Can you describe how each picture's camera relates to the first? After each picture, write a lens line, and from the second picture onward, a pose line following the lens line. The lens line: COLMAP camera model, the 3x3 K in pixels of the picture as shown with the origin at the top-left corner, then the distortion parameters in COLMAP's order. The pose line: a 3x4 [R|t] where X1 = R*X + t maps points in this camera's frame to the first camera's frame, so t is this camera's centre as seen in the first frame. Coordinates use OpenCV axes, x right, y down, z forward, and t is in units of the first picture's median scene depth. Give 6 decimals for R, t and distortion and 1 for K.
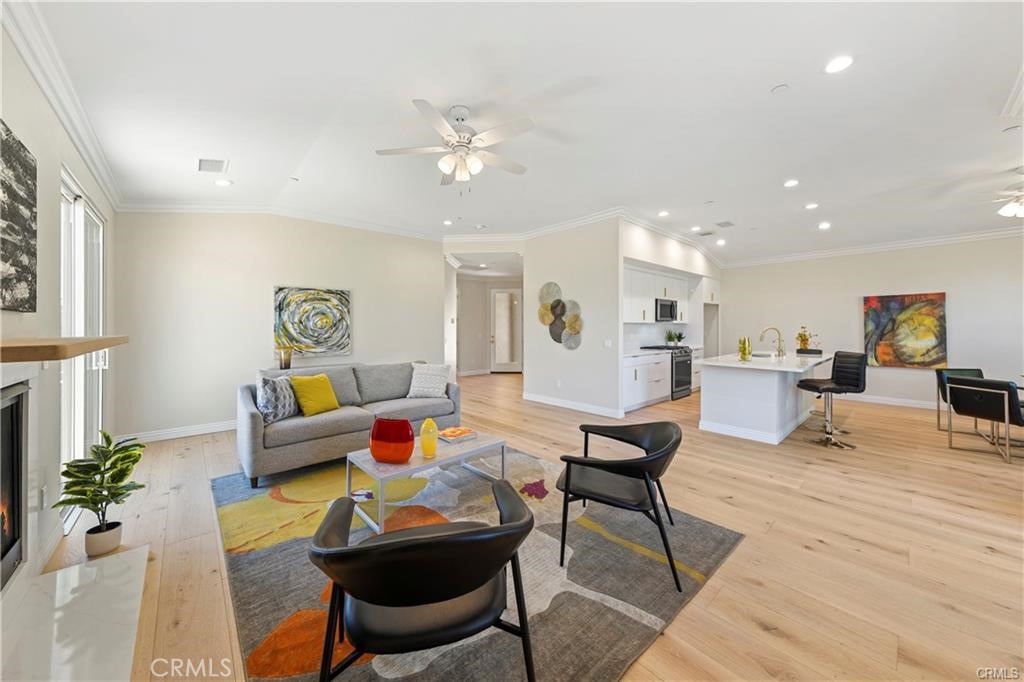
lens RADIAL K [[365.0, 0, 507.2], [0, 365.0, 324.3], [0, 0, 1]] dist [0.000628, 0.000101]
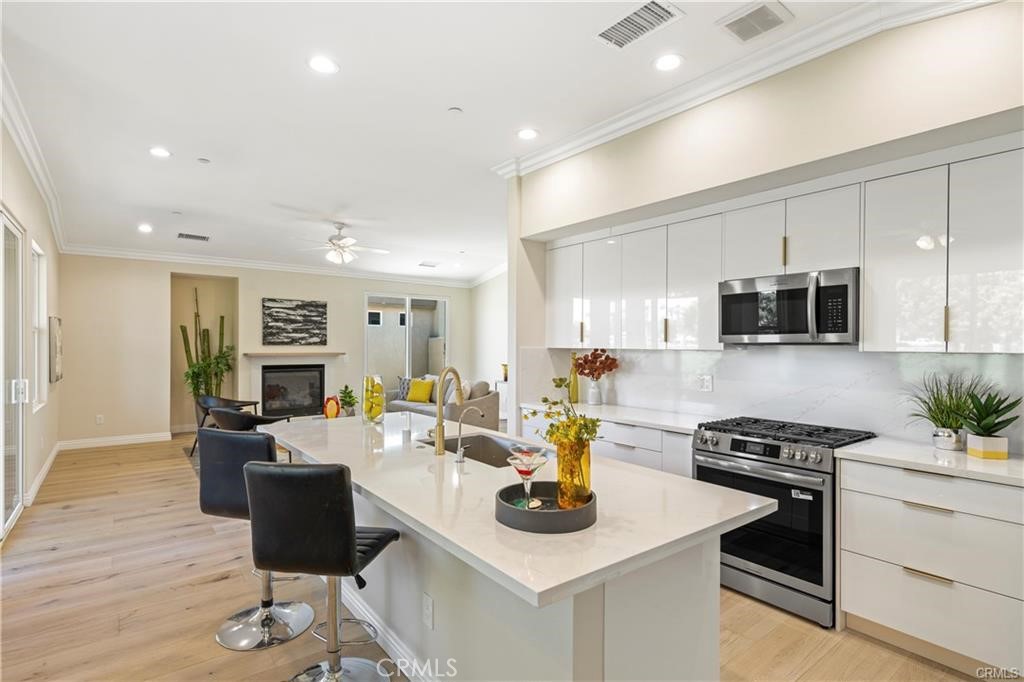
lens RADIAL K [[503.1, 0, 506.9], [0, 503.1, 347.0], [0, 0, 1]] dist [0.003187, 0.000105]
pose [[-0.077748, 0.006601, -0.996951, 1.189910], [0.002047, 0.999977, 0.006461, -0.015242], [0.996971, -0.001539, -0.077760, 1.085890]]
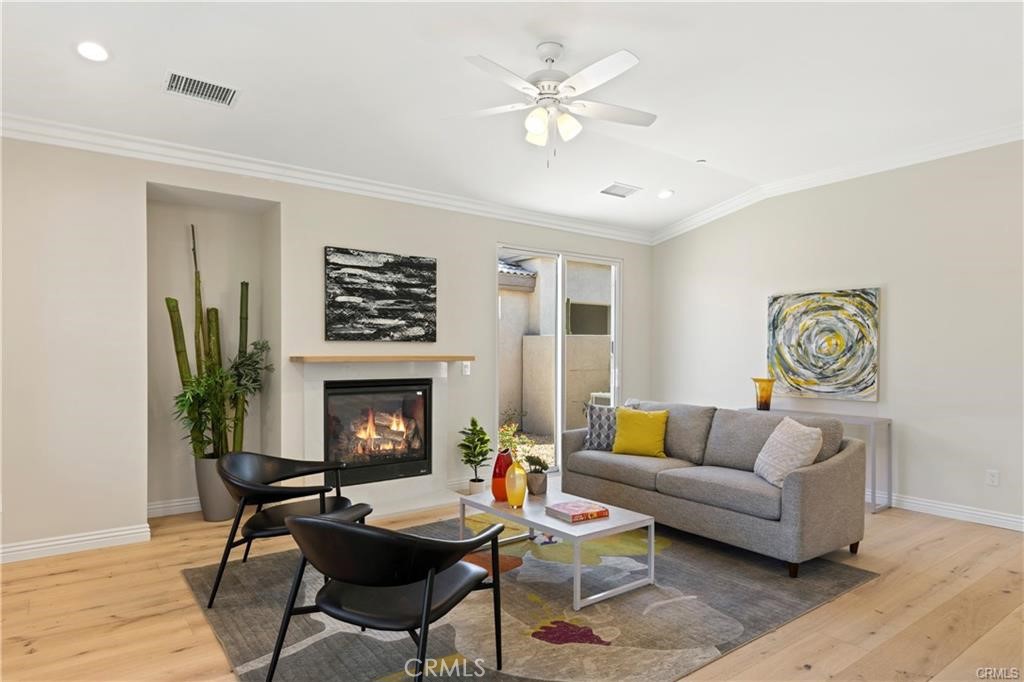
lens RADIAL K [[598.2, 0, 507.6], [0, 598.2, 359.2], [0, 0, 1]] dist [0.000889, -0.000076]
pose [[-0.093549, 0.013949, -0.995517, 0.584222], [0.002140, 0.999902, 0.013809, 0.004357], [0.995612, -0.000838, -0.093570, 0.572926]]
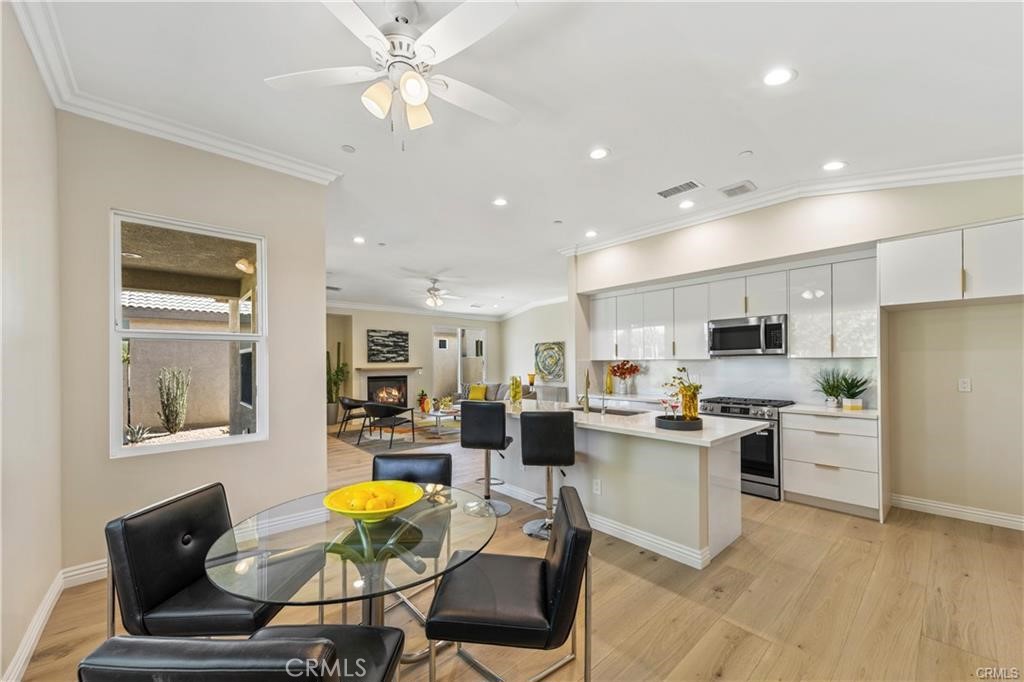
lens RADIAL K [[388.3, 0, 512.8], [0, 388.3, 362.1], [0, 0, 1]] dist [-0.000721, 0.000132]
pose [[-0.009504, 0.000033, -0.999955, 1.417832], [0.012766, 0.999919, -0.000088, -0.005373], [0.999873, -0.012766, -0.009504, 0.869516]]
